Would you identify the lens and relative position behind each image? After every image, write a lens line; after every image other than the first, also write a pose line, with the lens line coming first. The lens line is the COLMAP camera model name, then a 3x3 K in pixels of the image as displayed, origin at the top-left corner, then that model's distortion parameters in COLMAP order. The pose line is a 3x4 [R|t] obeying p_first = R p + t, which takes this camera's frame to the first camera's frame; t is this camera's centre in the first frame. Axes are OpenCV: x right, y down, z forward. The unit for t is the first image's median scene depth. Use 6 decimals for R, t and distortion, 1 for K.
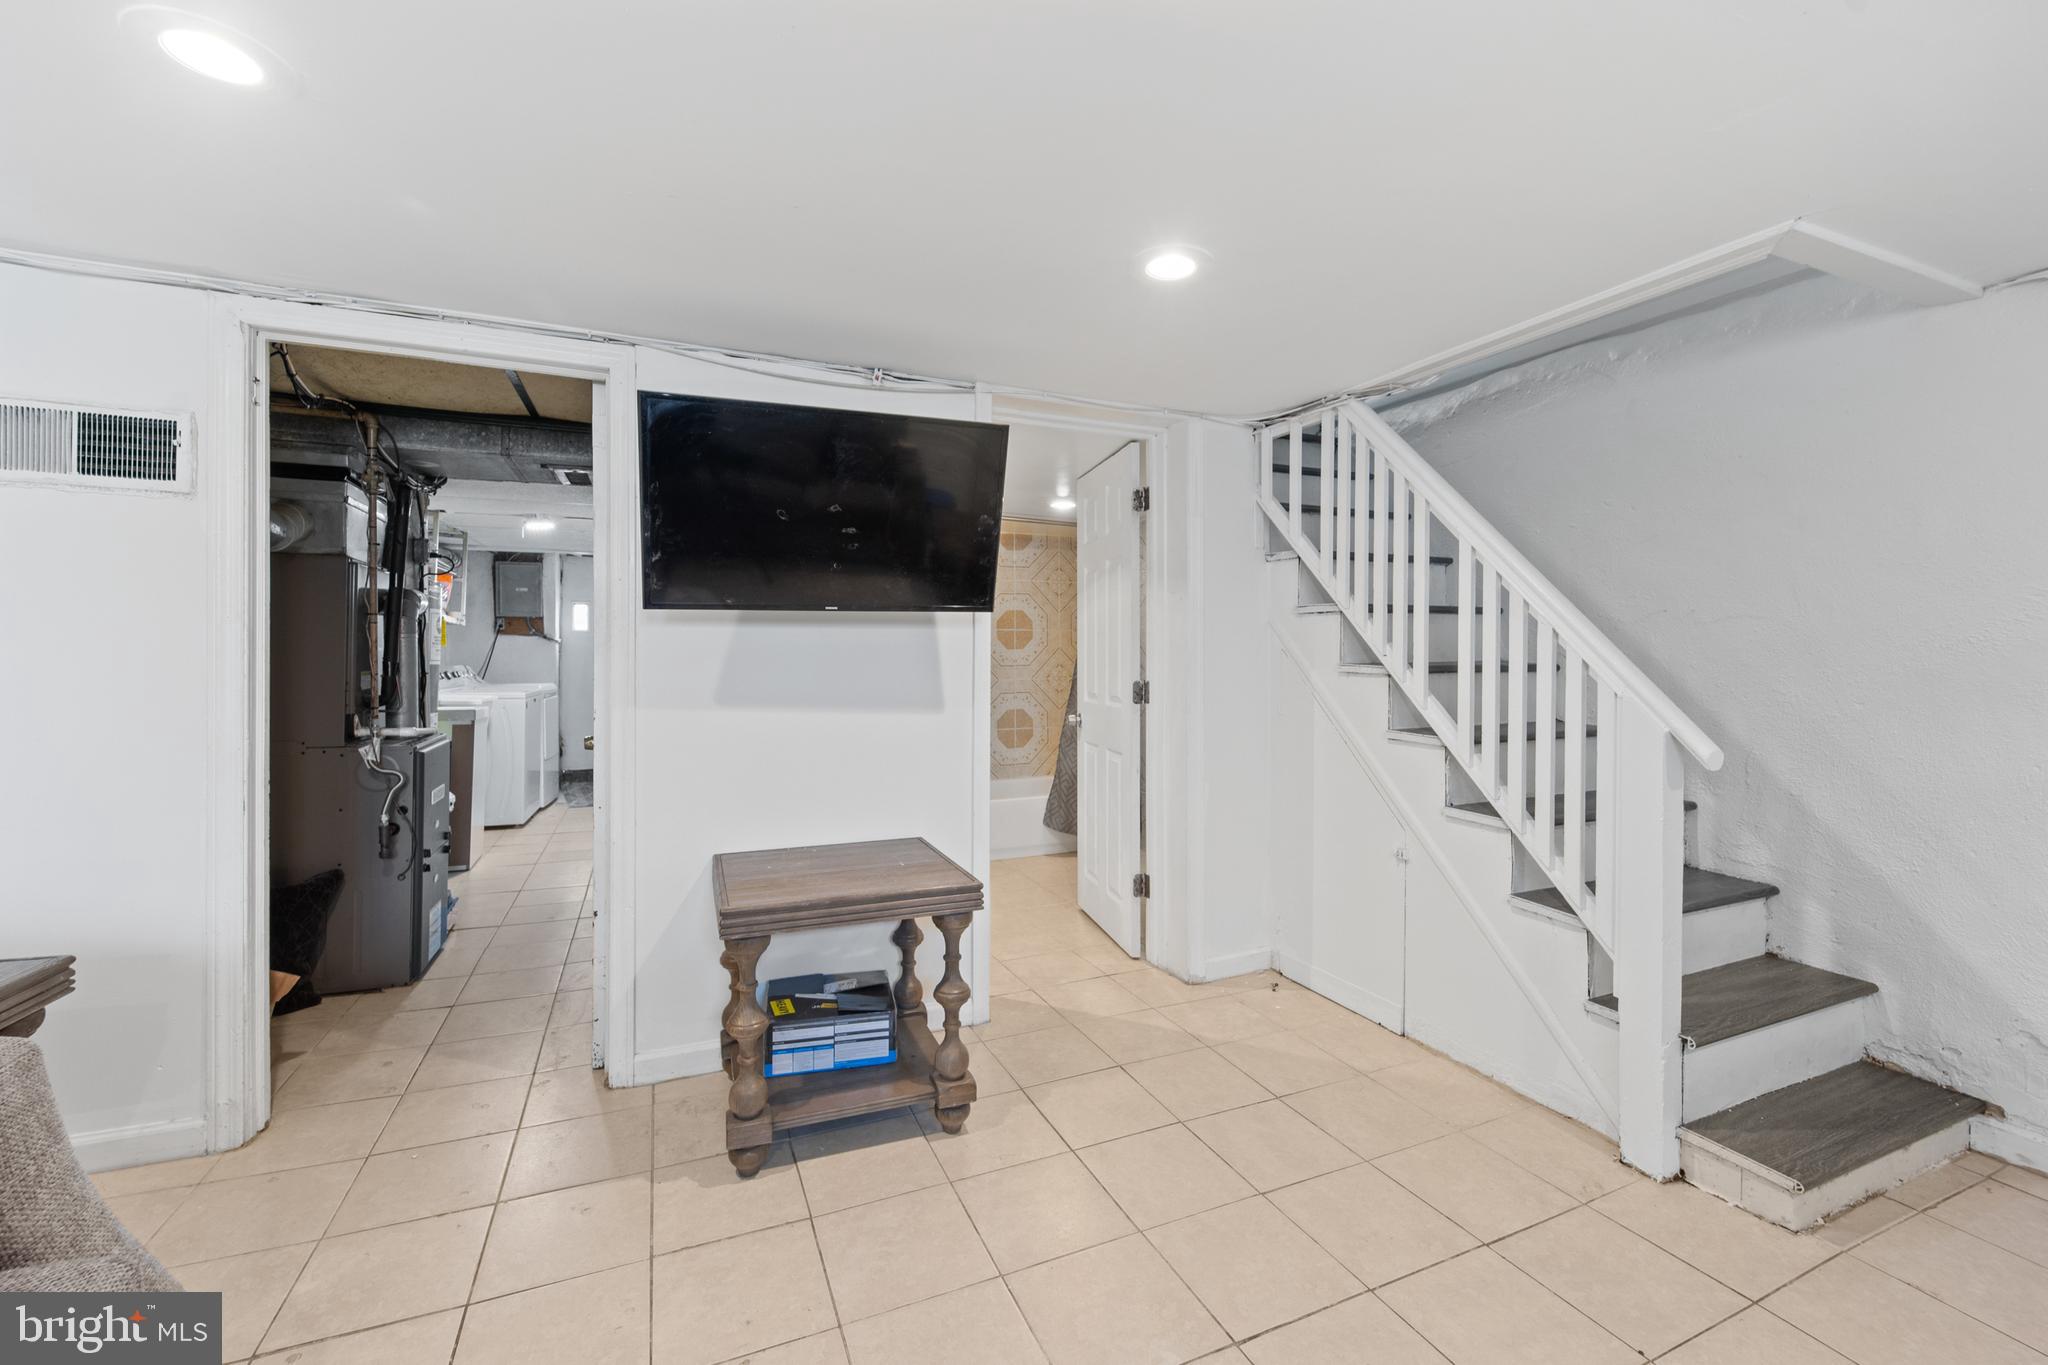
lens RADIAL K [[832.3, 0, 1022.4], [0, 832.3, 648.5], [0, 0, 1]] dist [-0.007206, 0.000292]
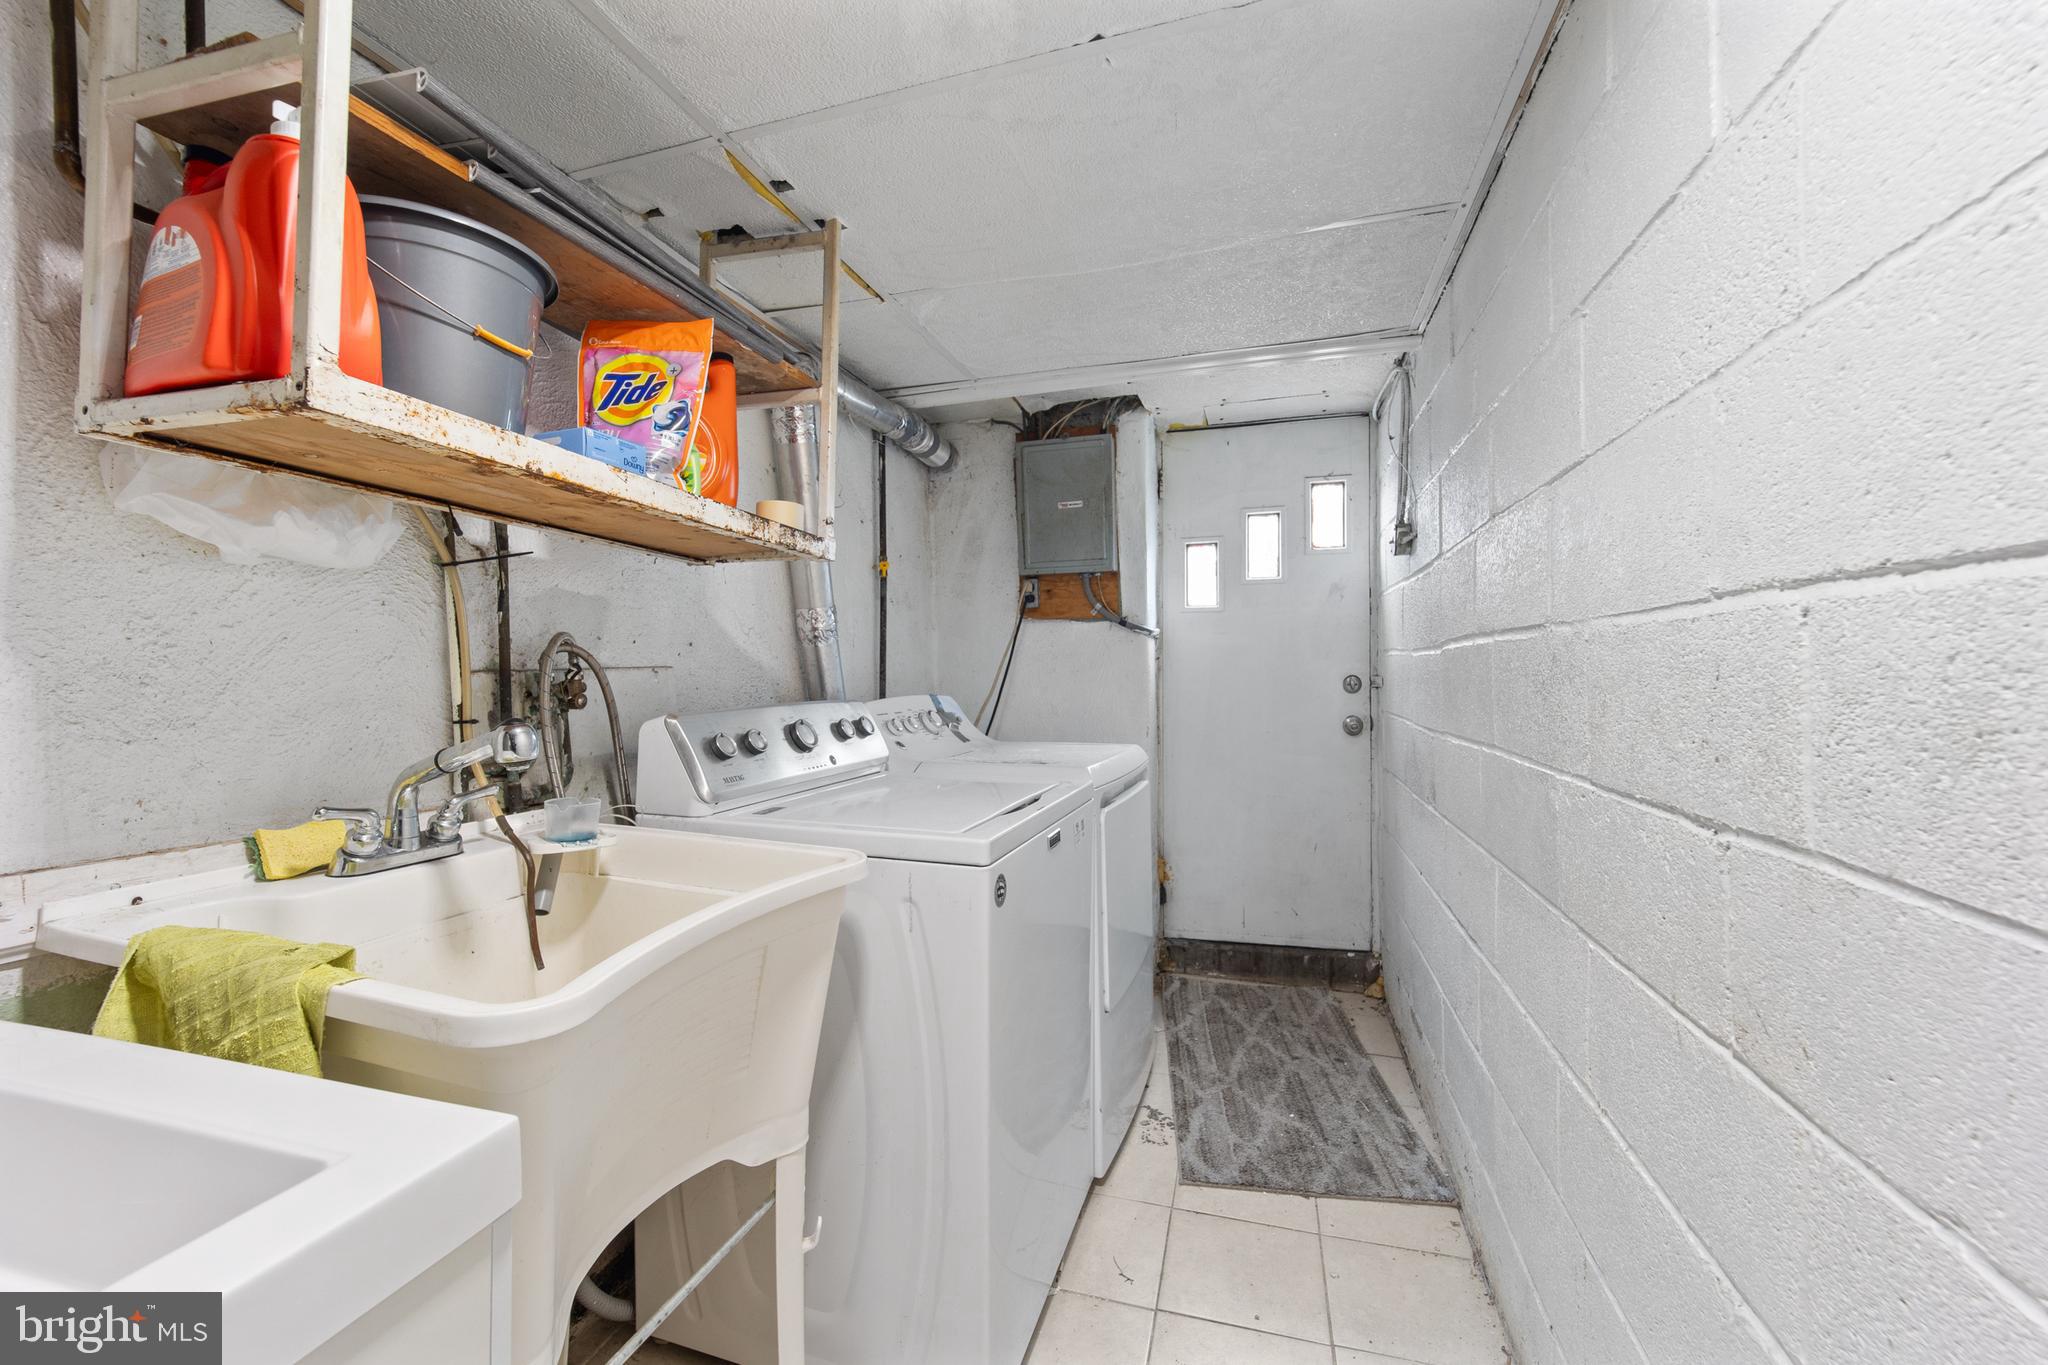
lens RADIAL K [[832.3, 0, 1019.8], [0, 832.3, 672.2], [0, 0, 1]] dist [-0.007206, 0.000292]
pose [[0.777633, -0.005728, -0.628692, -0.363820], [0.007813, 0.999969, 0.000554, 0.009550], [0.628670, -0.005343, 0.777654, 0.659626]]
